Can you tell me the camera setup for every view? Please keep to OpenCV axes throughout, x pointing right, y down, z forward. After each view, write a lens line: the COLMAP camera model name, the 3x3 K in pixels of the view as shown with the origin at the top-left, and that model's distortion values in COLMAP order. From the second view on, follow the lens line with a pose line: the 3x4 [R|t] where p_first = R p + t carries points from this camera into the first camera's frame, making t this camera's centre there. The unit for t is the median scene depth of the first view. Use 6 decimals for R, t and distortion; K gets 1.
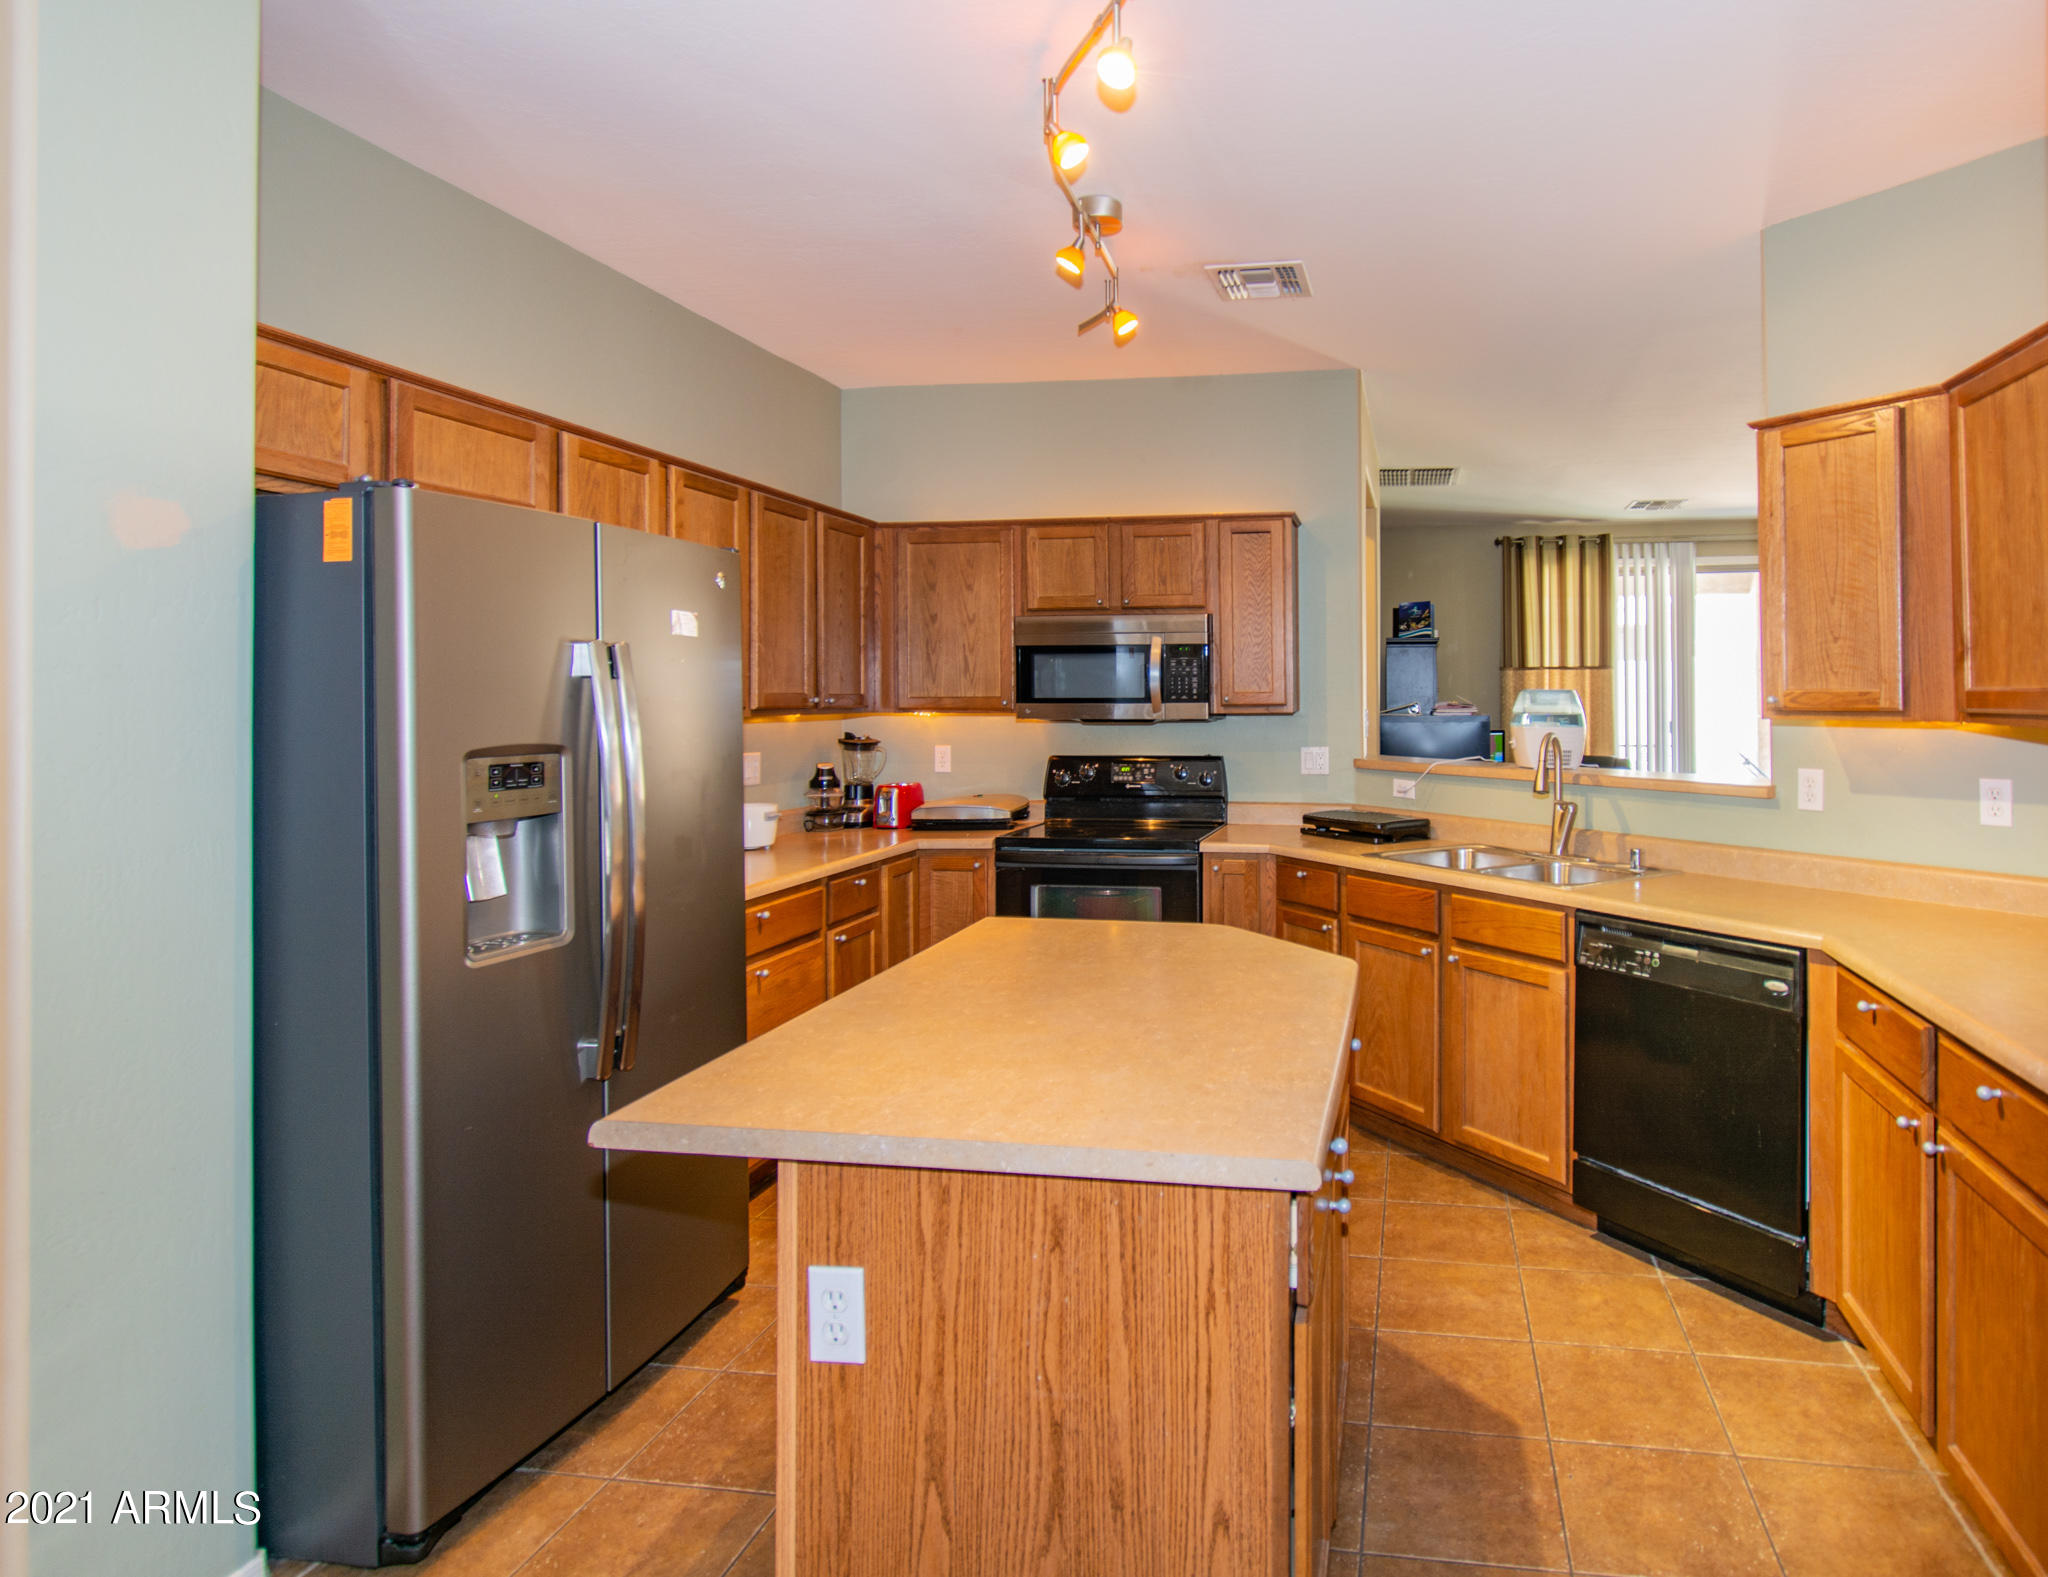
lens RADIAL K [[1393.0, 0, 1024.6], [0, 1393.0, 681.6], [0, 0, 1]] dist [0.004557, 0.000339]
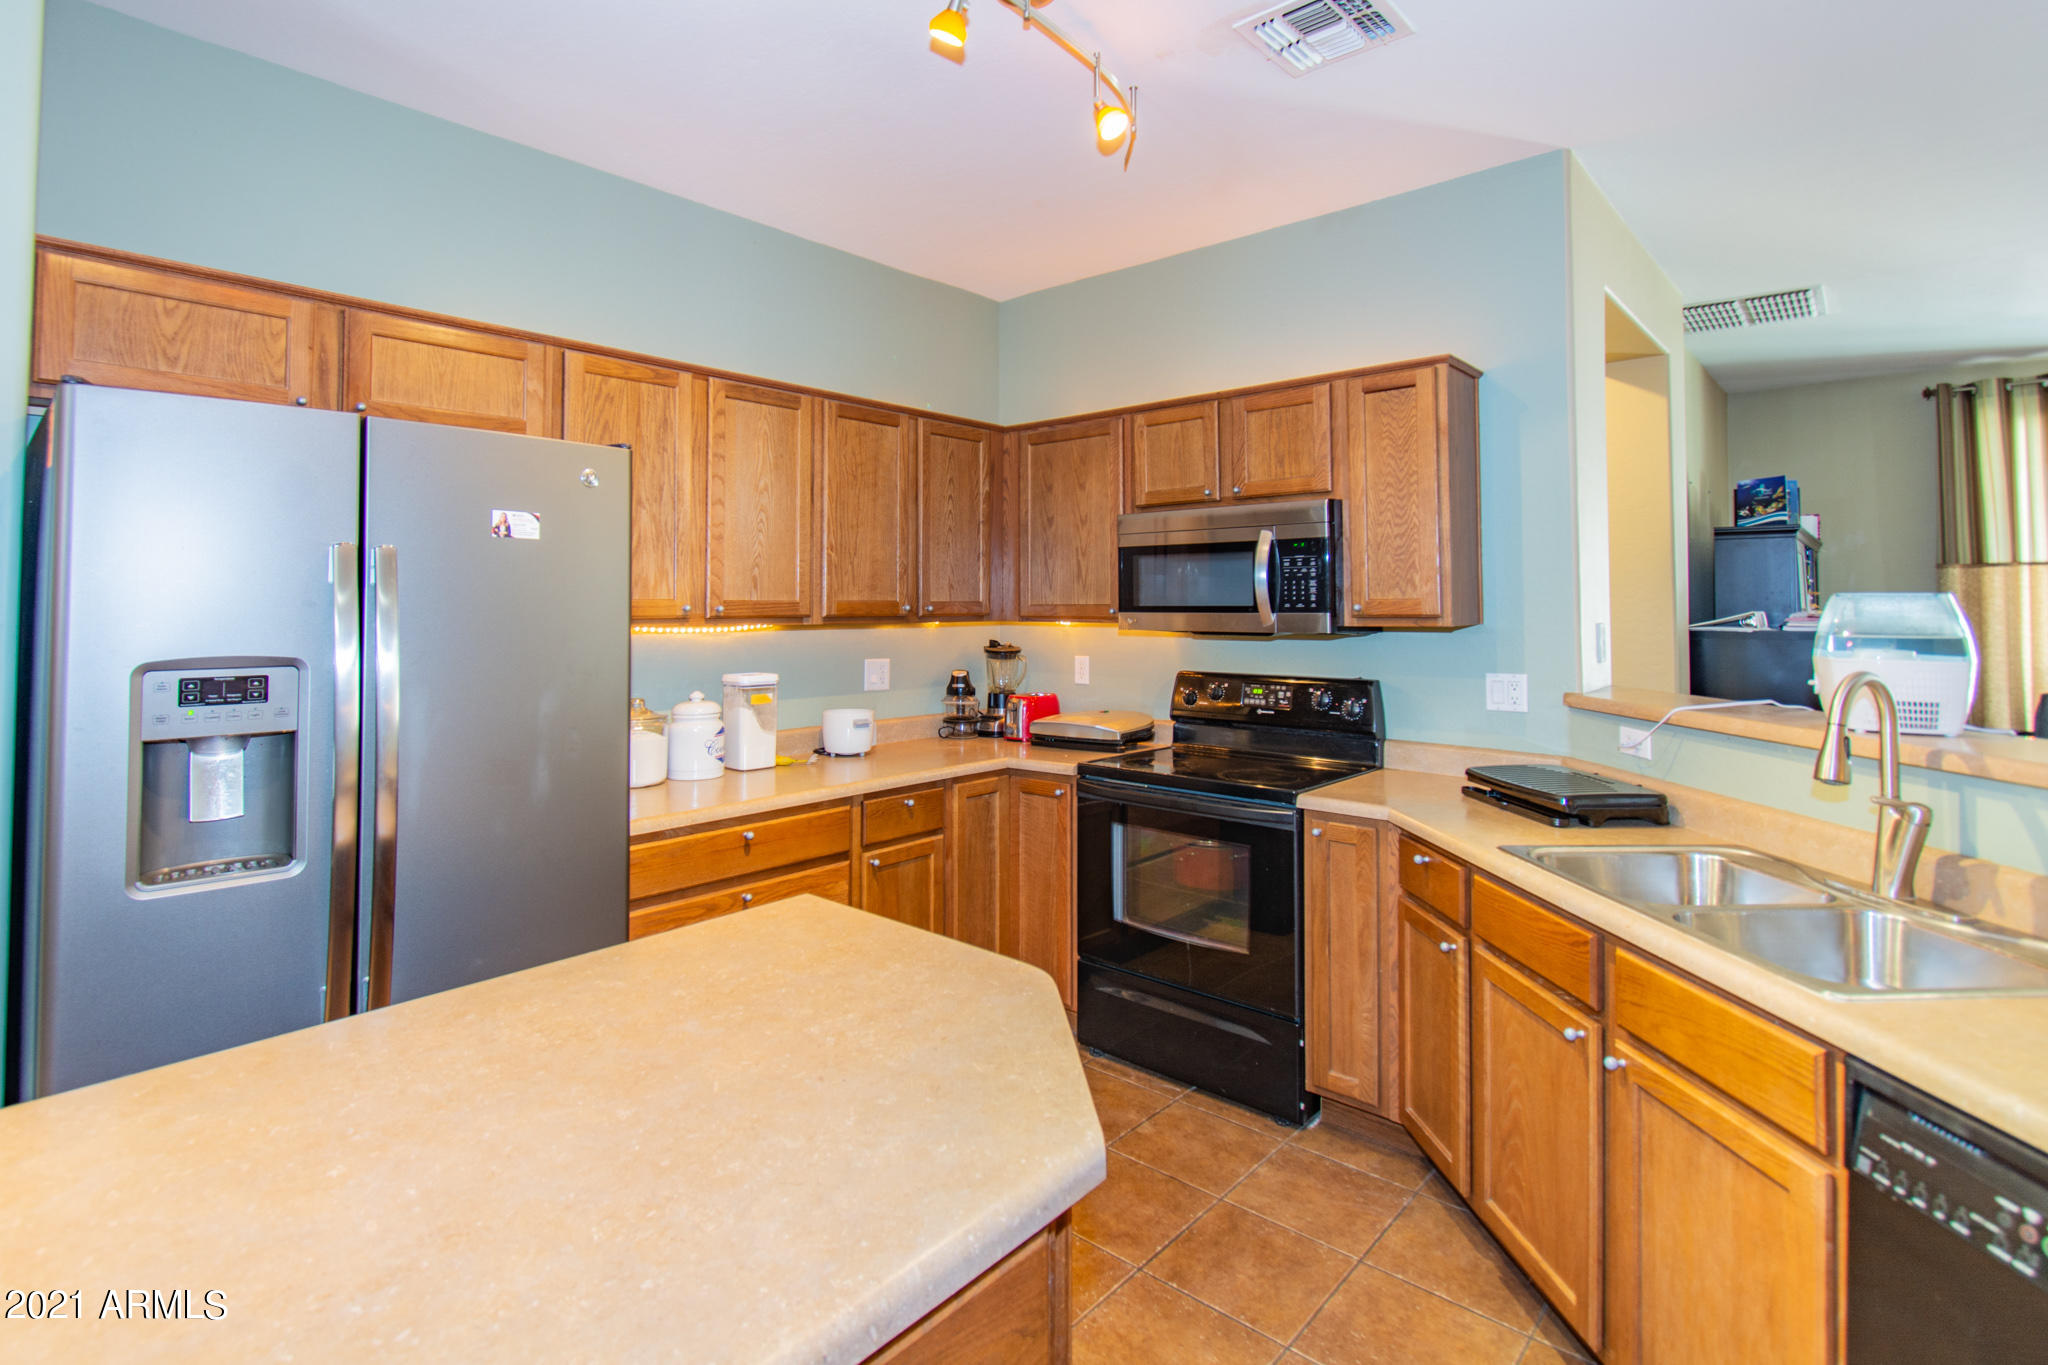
lens RADIAL K [[939.5, 0, 1022.0], [0, 939.5, 579.2], [0, 0, 1]] dist [-0.001825, -0.004047]
pose [[0.854174, -0.012890, -0.519828, 0.255390], [0.005621, 0.999863, -0.015558, 0.003631], [0.519957, 0.010367, 0.854129, 0.458315]]
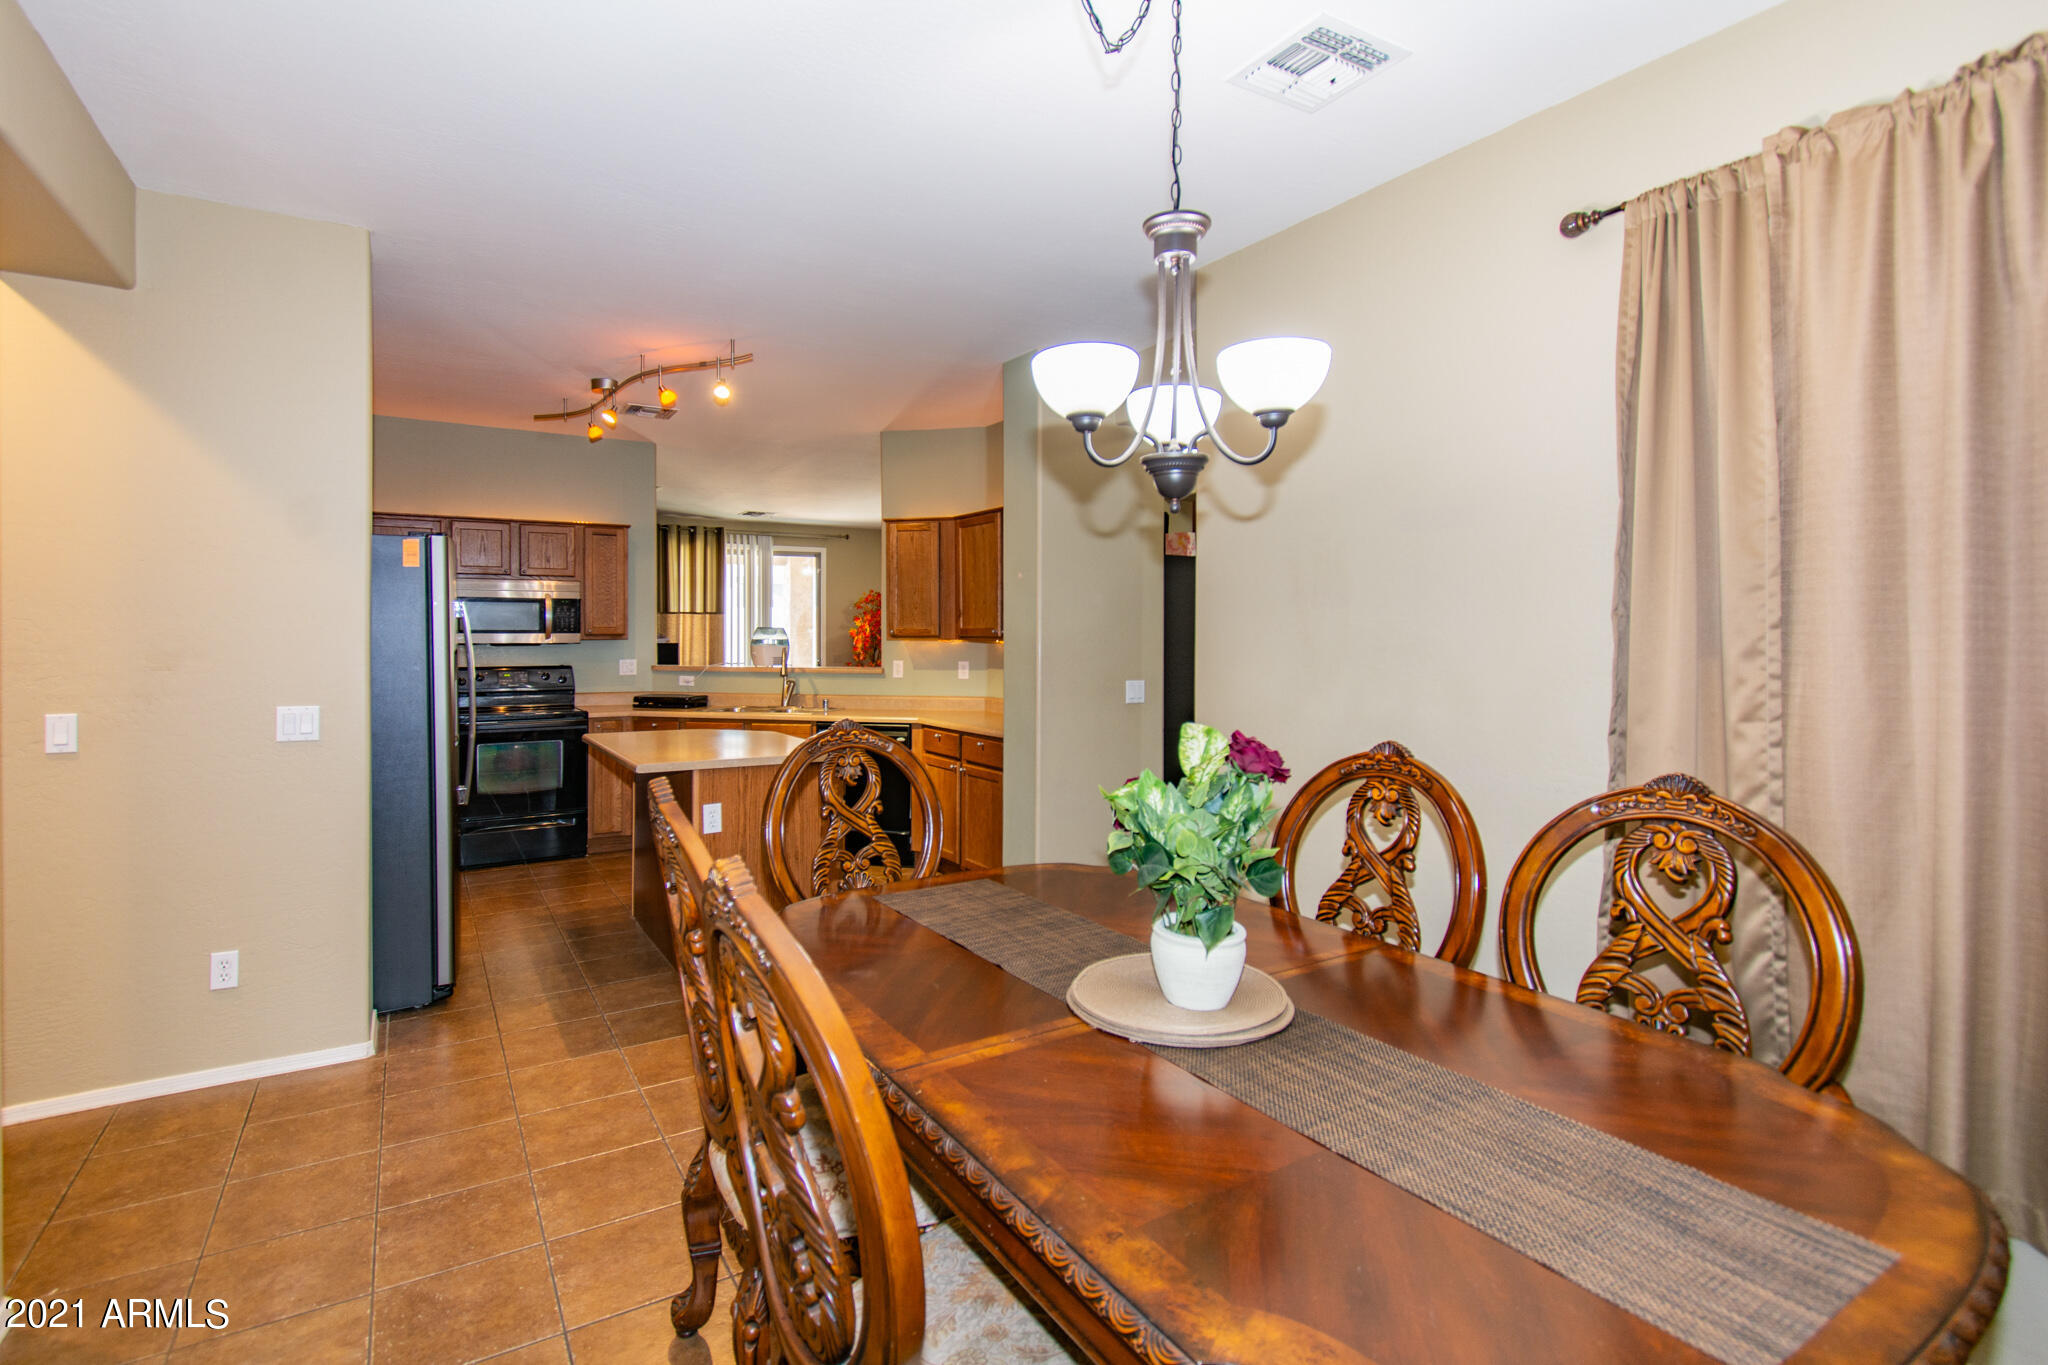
lens RADIAL K [[1012.9, 0, 1028.0], [0, 1012.9, 633.7], [0, 0, 1]] dist [-0.000768, -0.000380]
pose [[0.751668, 0.002531, 0.659536, -0.275017], [-0.010674, 0.999908, 0.008327, -0.000488], [-0.659455, -0.013299, 0.751627, -0.300993]]
